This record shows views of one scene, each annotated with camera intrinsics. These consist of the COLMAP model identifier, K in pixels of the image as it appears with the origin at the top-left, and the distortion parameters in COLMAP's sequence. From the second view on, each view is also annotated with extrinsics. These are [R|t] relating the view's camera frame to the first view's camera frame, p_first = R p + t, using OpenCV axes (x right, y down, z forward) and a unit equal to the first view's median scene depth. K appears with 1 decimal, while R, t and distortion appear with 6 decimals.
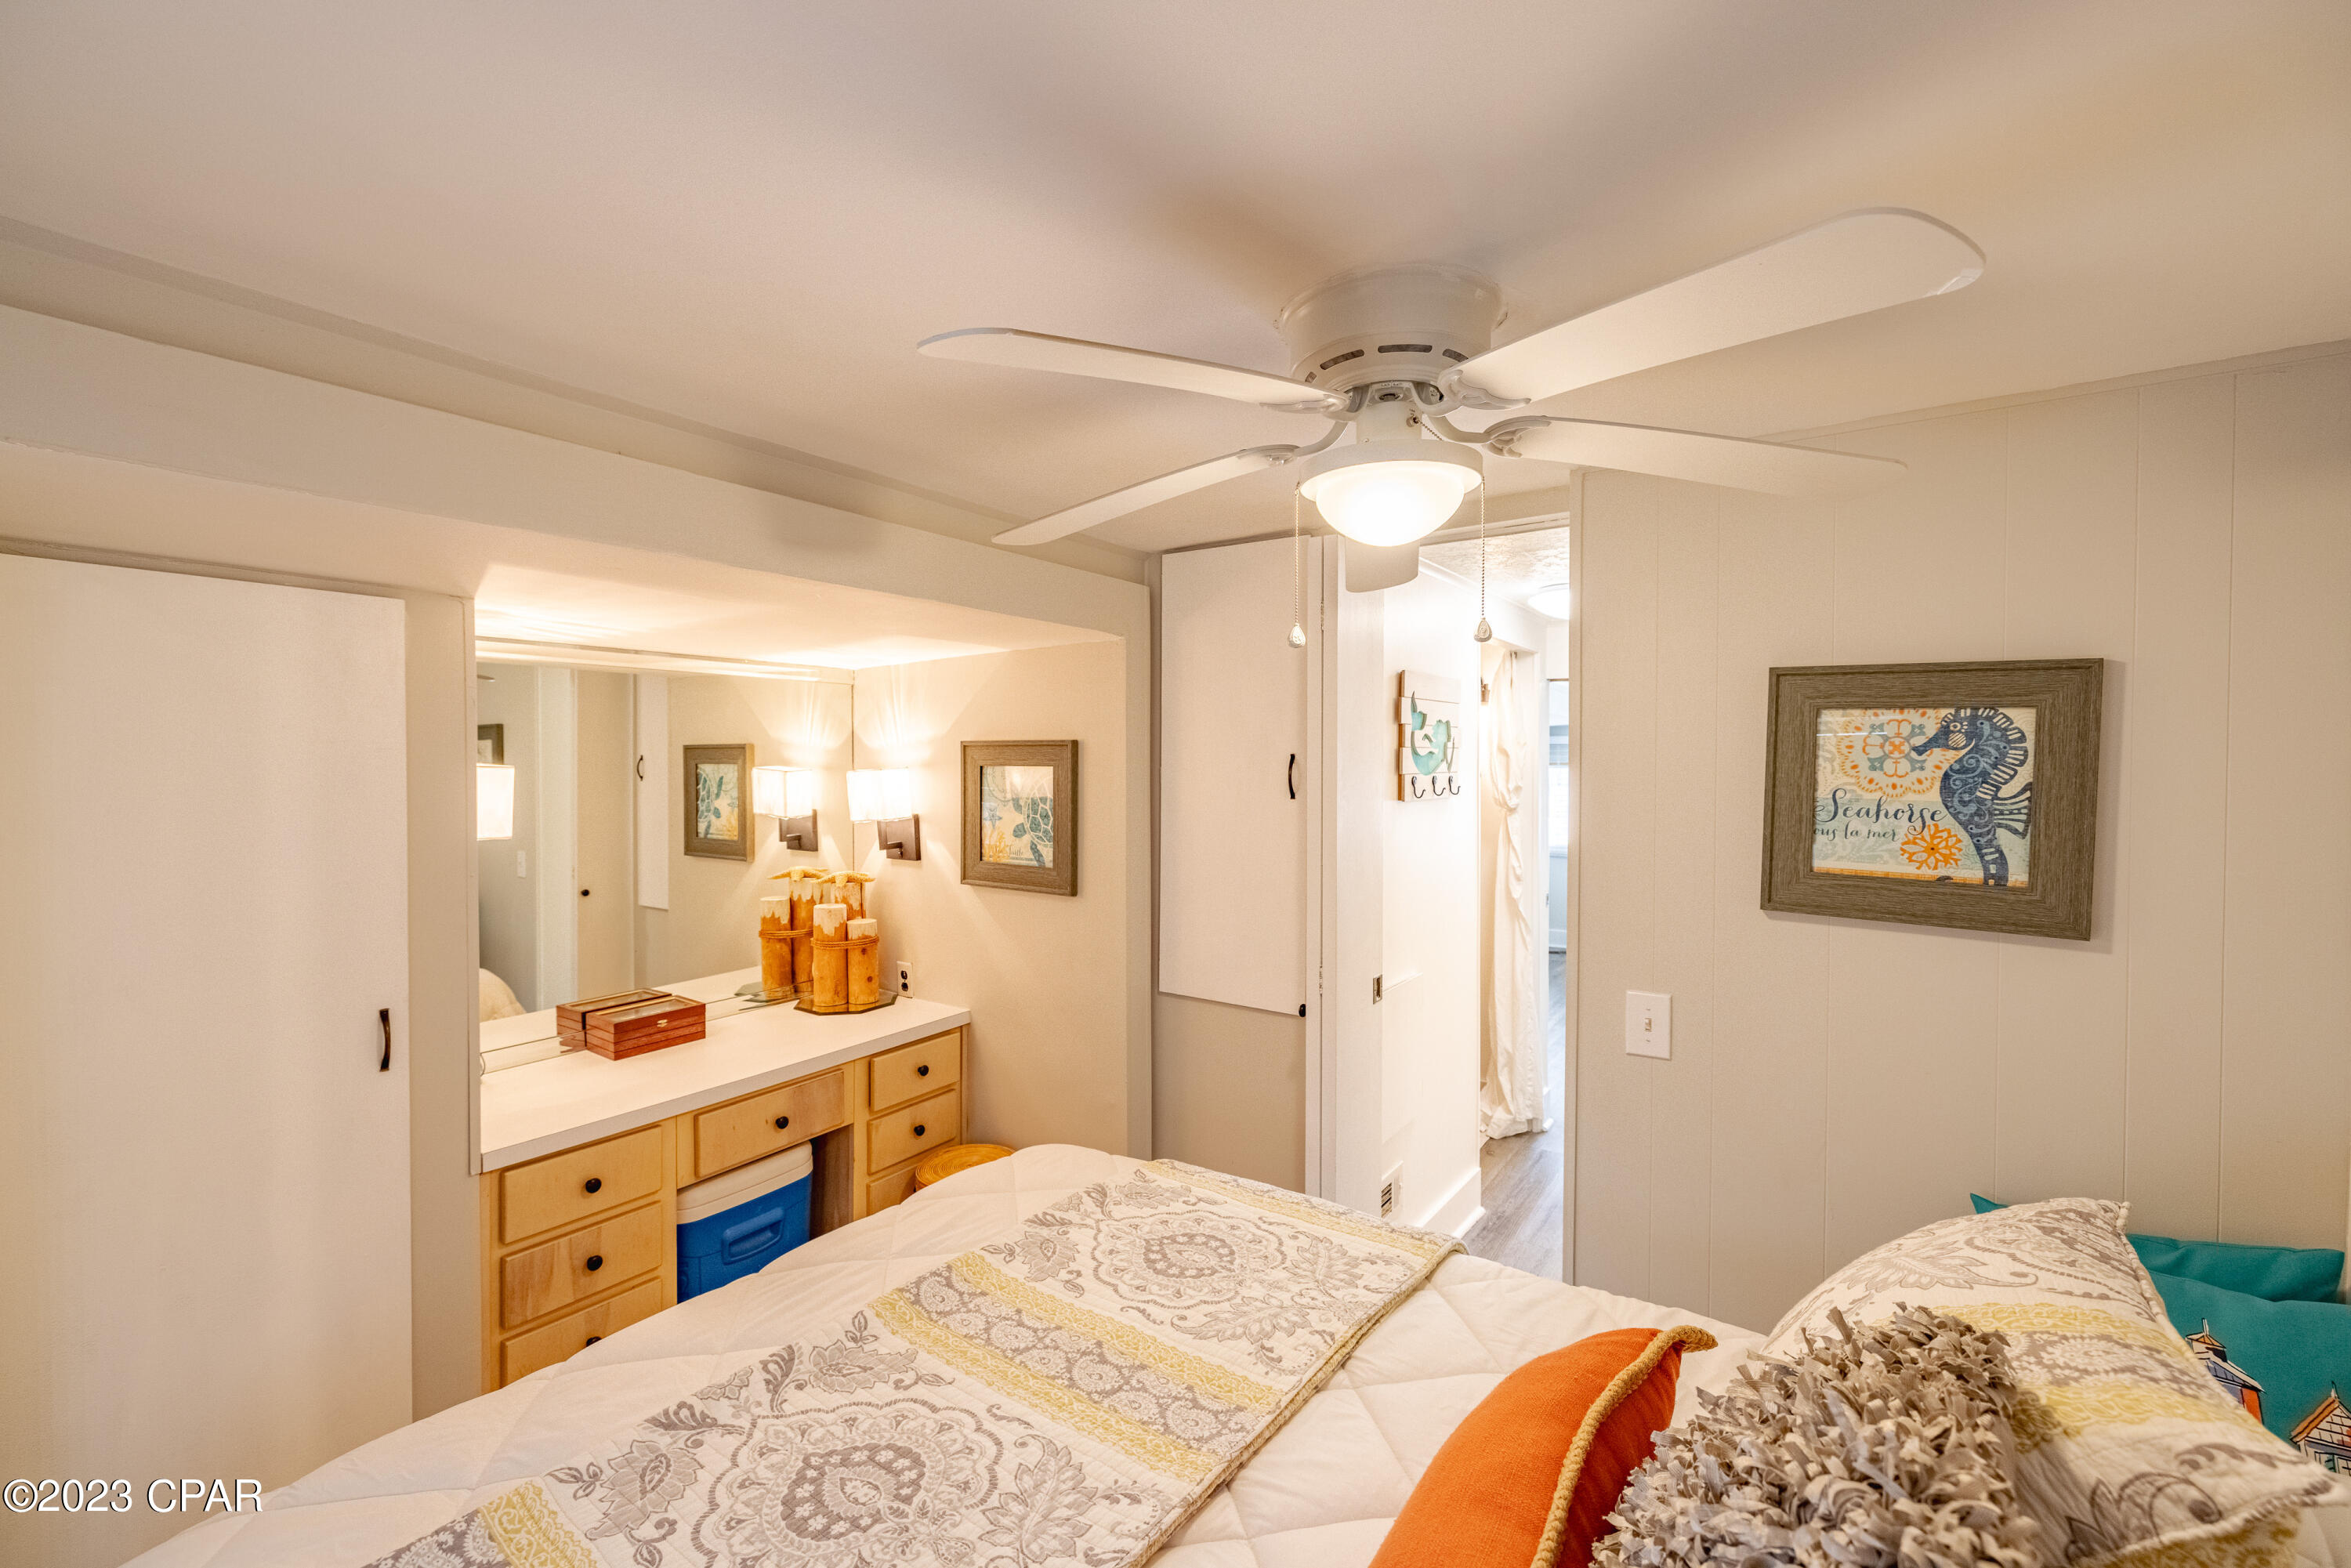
lens RADIAL K [[986.8, 0, 1168.3], [0, 986.8, 785.9], [0, 0, 1]] dist [-0.004493, 0.000311]
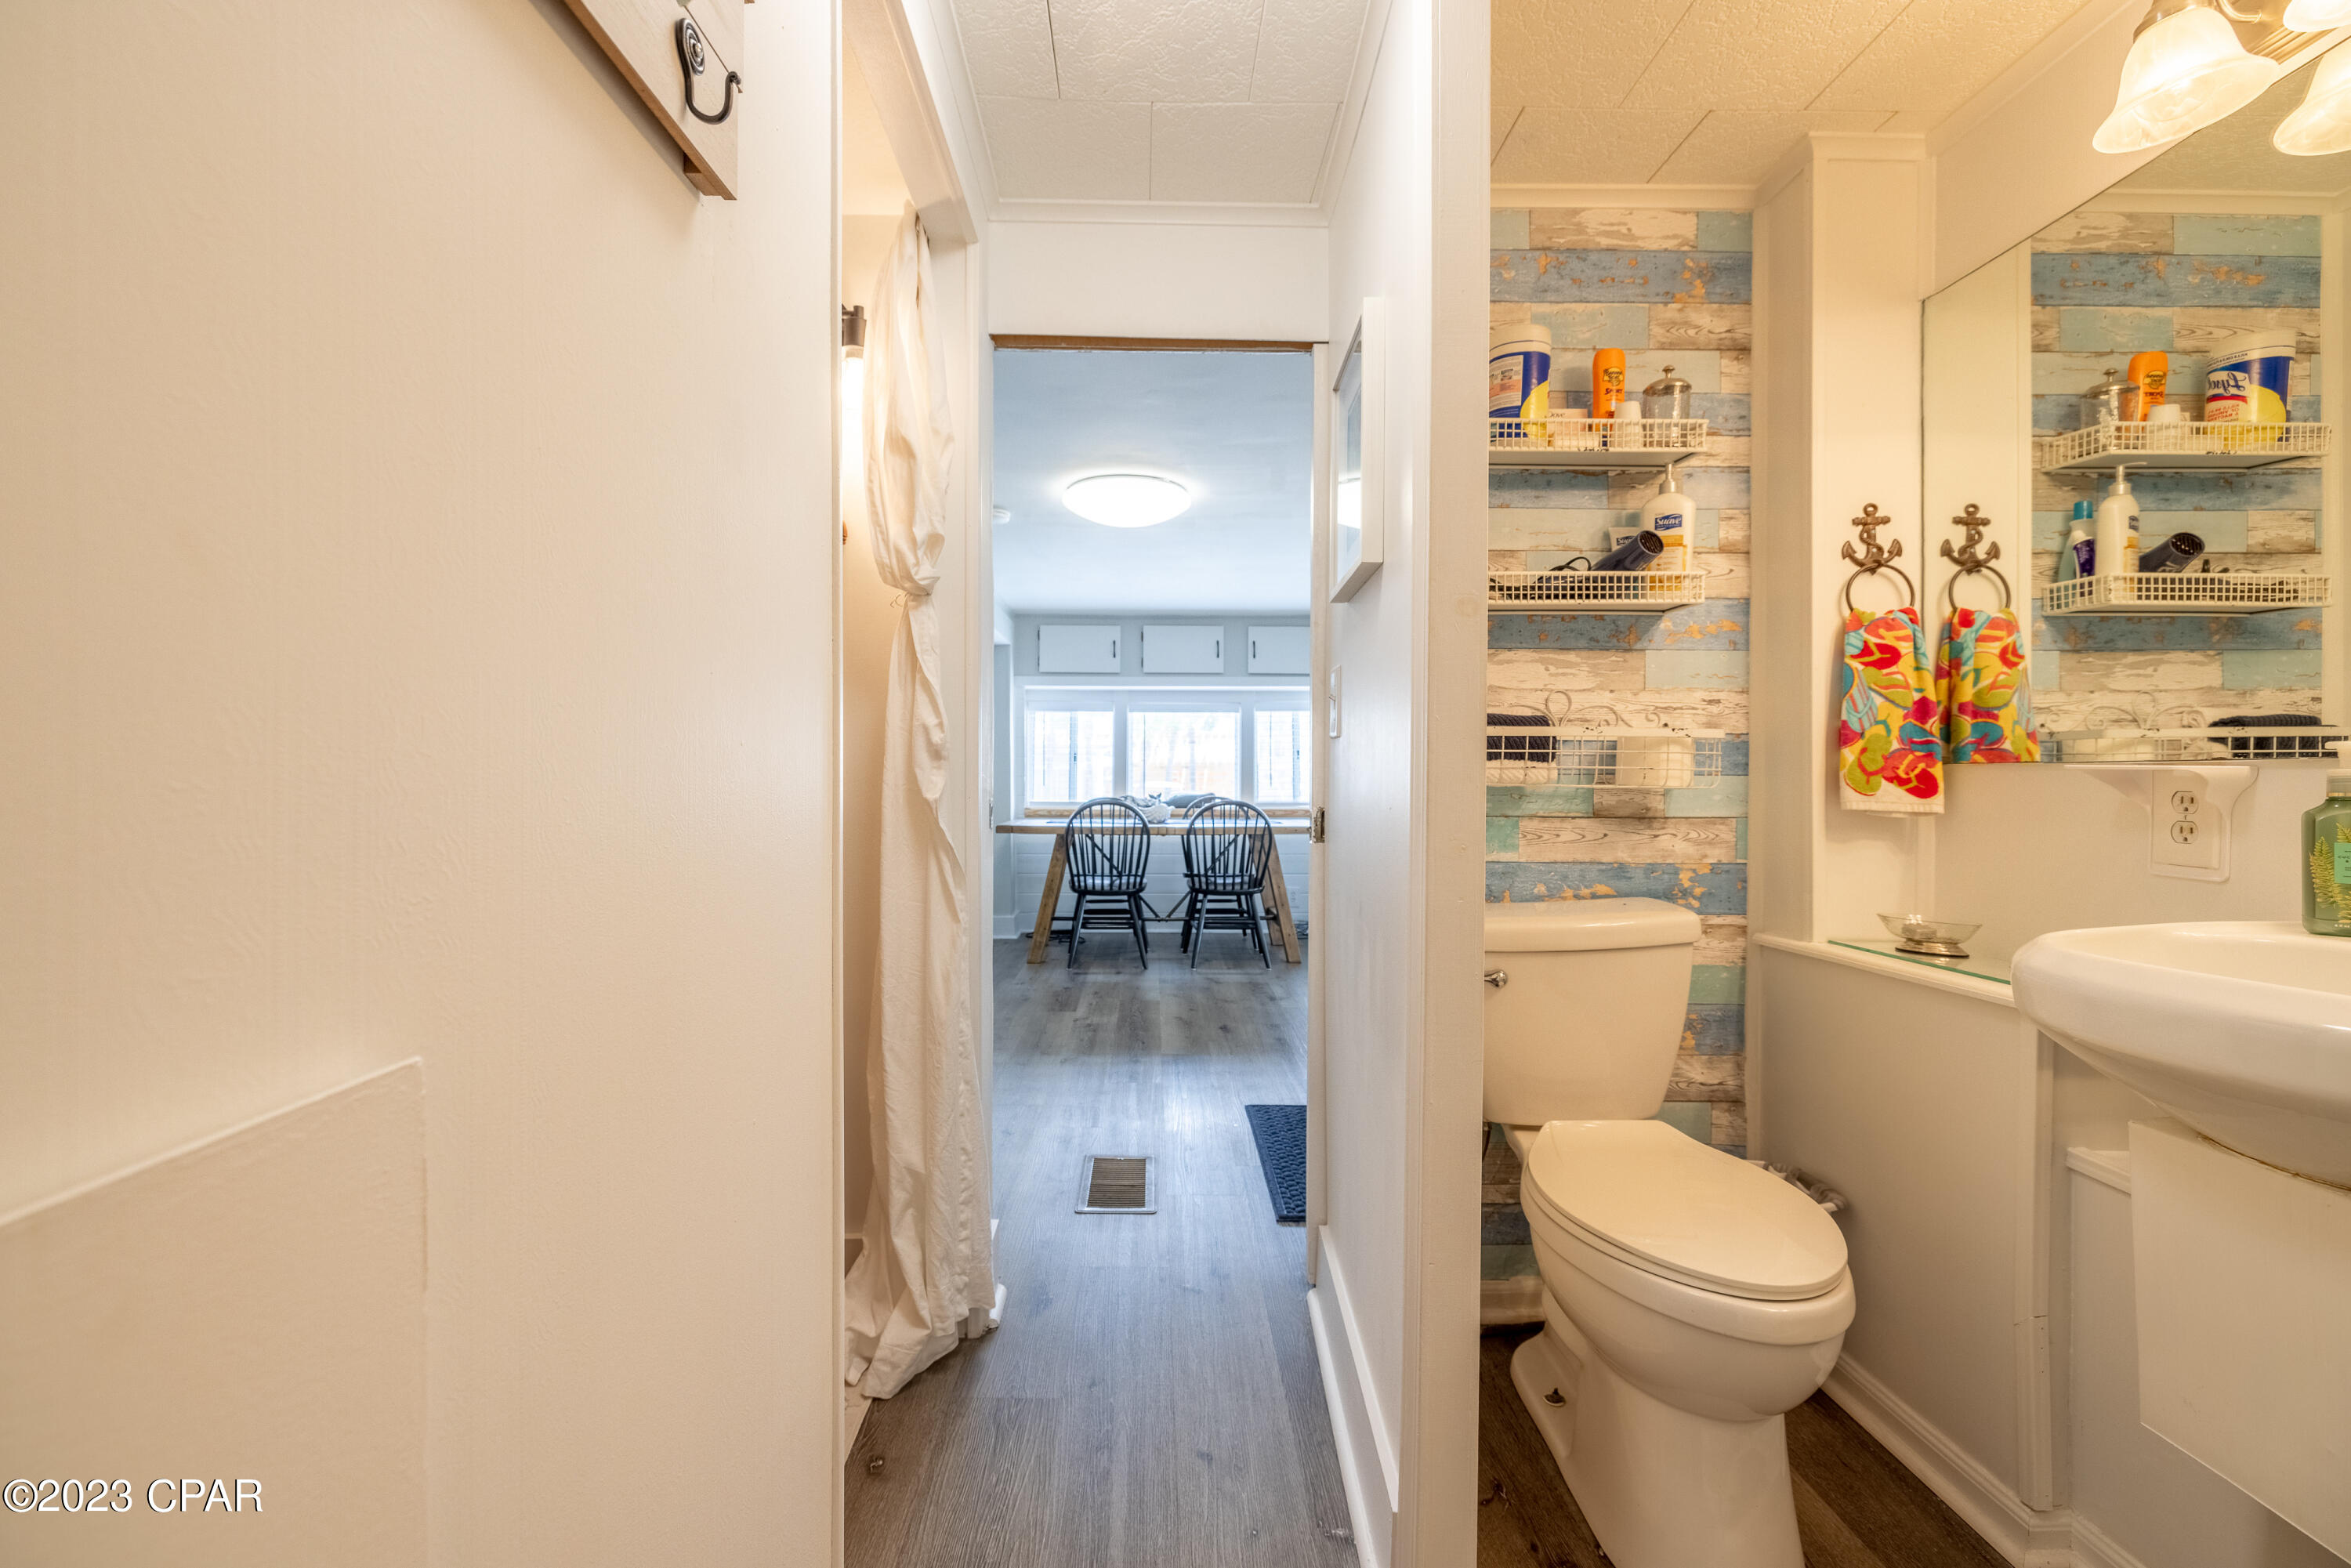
lens RADIAL K [[986.8, 0, 1170.4], [0, 986.8, 783.2], [0, 0, 1]] dist [-0.004493, 0.000311]
pose [[0.808370, 0.003072, 0.588666, 0.187752], [0.006099, 0.999889, -0.013594, 0.113088], [-0.588643, 0.014579, 0.808262, 0.601277]]
